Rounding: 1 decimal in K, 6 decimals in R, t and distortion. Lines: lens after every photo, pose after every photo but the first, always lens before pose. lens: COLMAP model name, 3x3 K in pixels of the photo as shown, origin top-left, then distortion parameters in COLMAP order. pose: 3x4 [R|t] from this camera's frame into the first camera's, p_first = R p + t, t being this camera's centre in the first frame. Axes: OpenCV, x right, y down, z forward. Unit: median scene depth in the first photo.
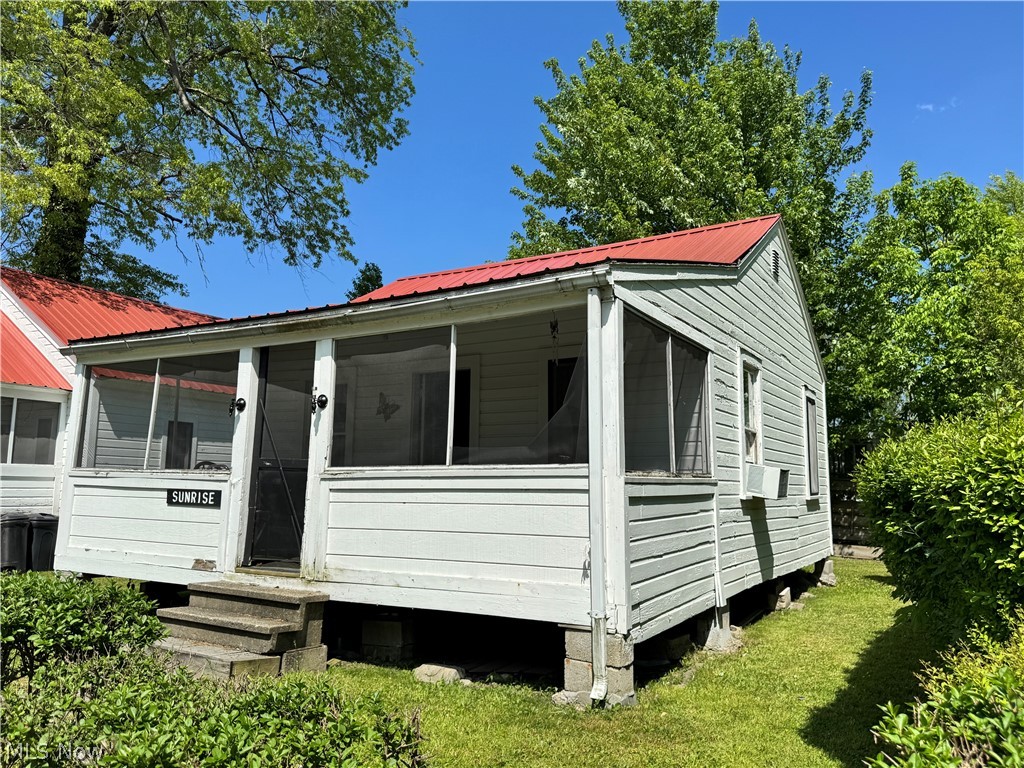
lens RADIAL K [[767.8, 0, 508.2], [0, 767.8, 375.3], [0, 0, 1]] dist [0.125769, -0.187514]
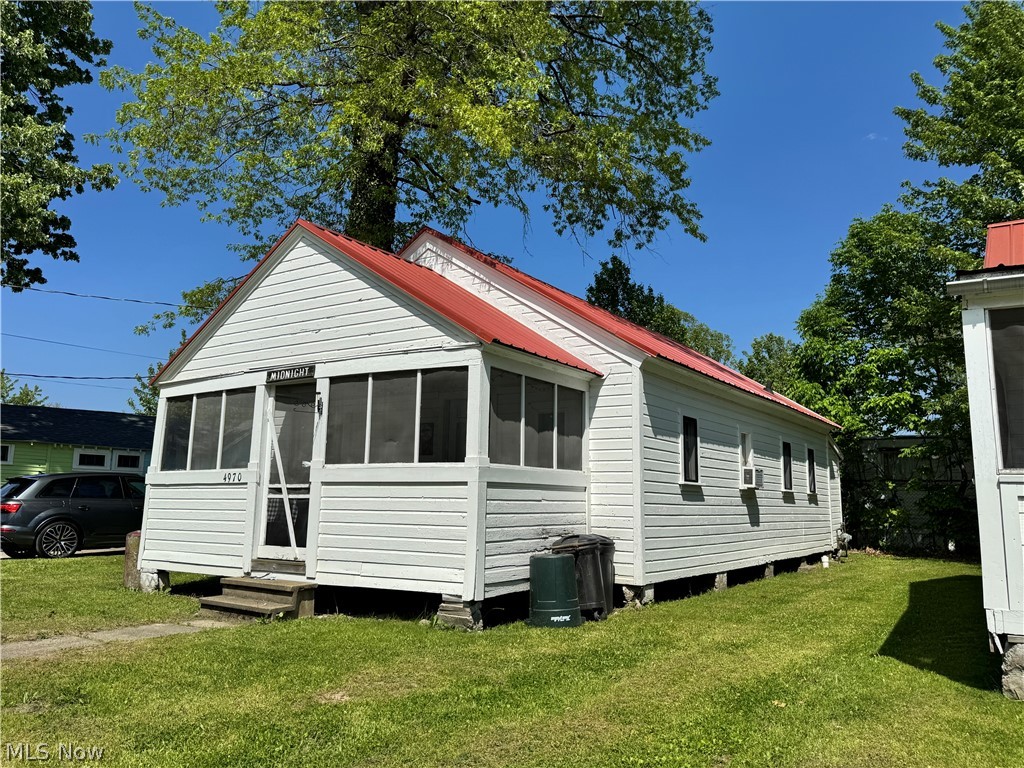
lens RADIAL K [[767.8, 0, 508.2], [0, 767.8, 375.3], [0, 0, 1]] dist [0.125769, -0.187514]
pose [[0.997765, -0.008731, -0.066243, -1.068892], [0.007304, 0.999736, -0.021763, 0.062628], [0.066415, 0.021231, 0.997566, 0.408569]]
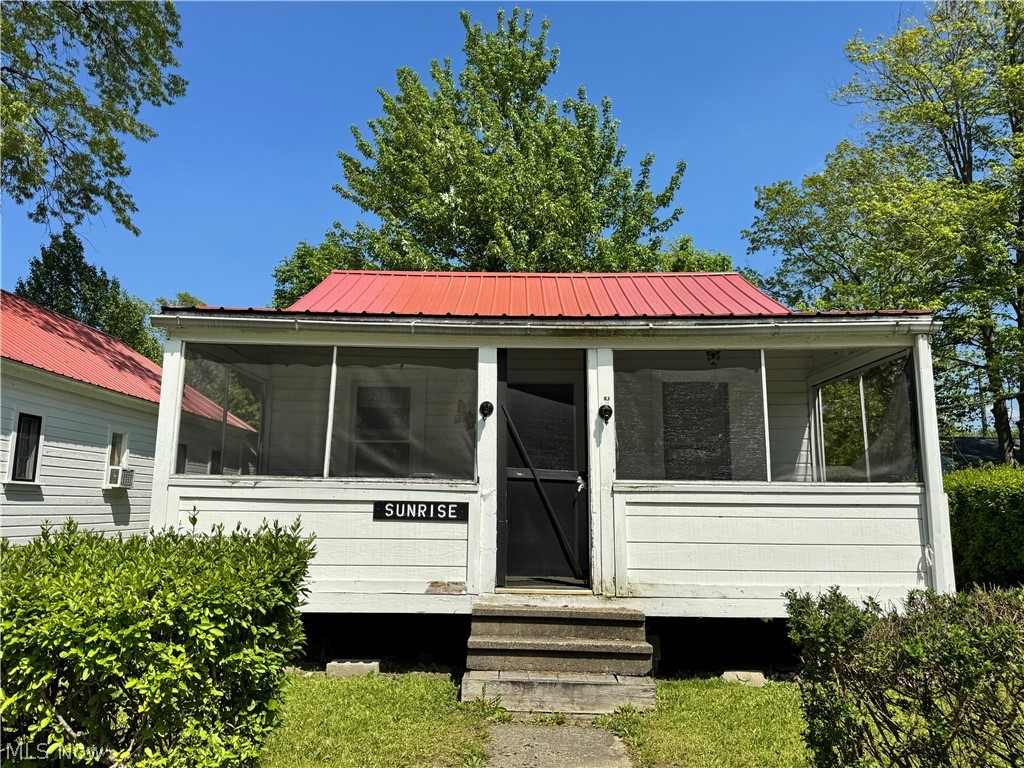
lens RADIAL K [[767.8, 0, 508.2], [0, 767.8, 375.3], [0, 0, 1]] dist [0.125769, -0.187514]
pose [[0.863337, 0.082609, 0.497821, -0.776376], [-0.072850, 0.996579, -0.039034, 0.032100], [-0.499342, -0.002567, 0.866401, 0.204859]]
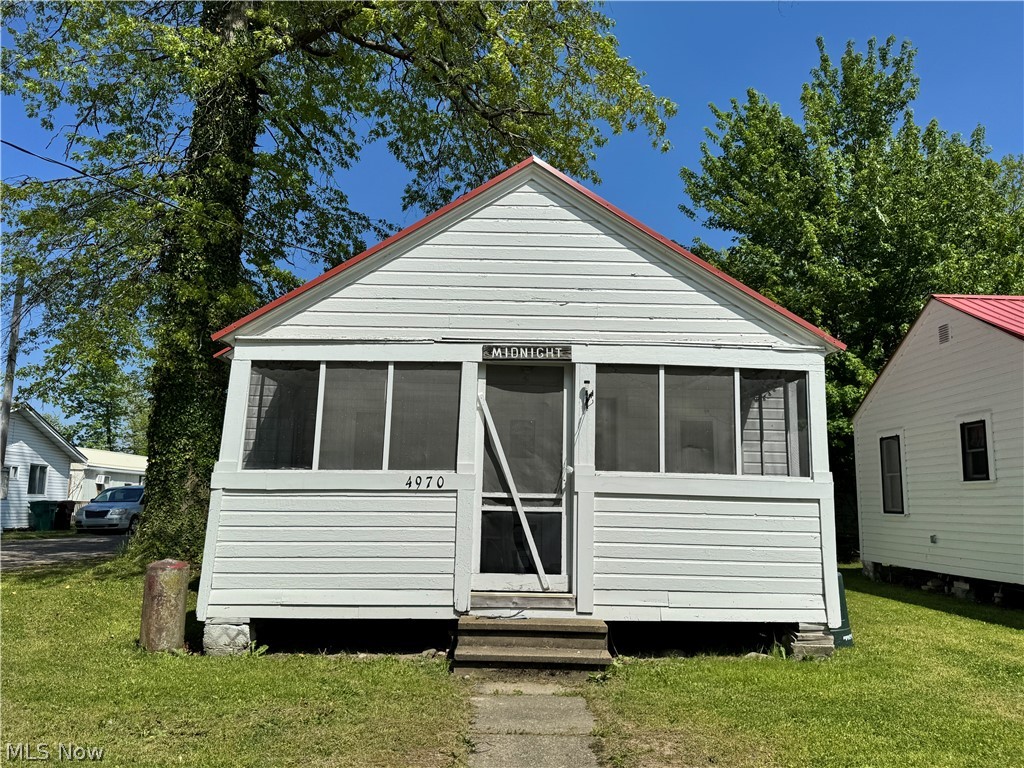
lens RADIAL K [[767.8, 0, 508.2], [0, 767.8, 375.3], [0, 0, 1]] dist [0.125769, -0.187514]
pose [[0.855741, 0.086637, 0.510100, -2.048938], [-0.077468, 0.996222, -0.039242, 0.100517], [-0.511573, -0.005936, 0.859220, 0.823324]]
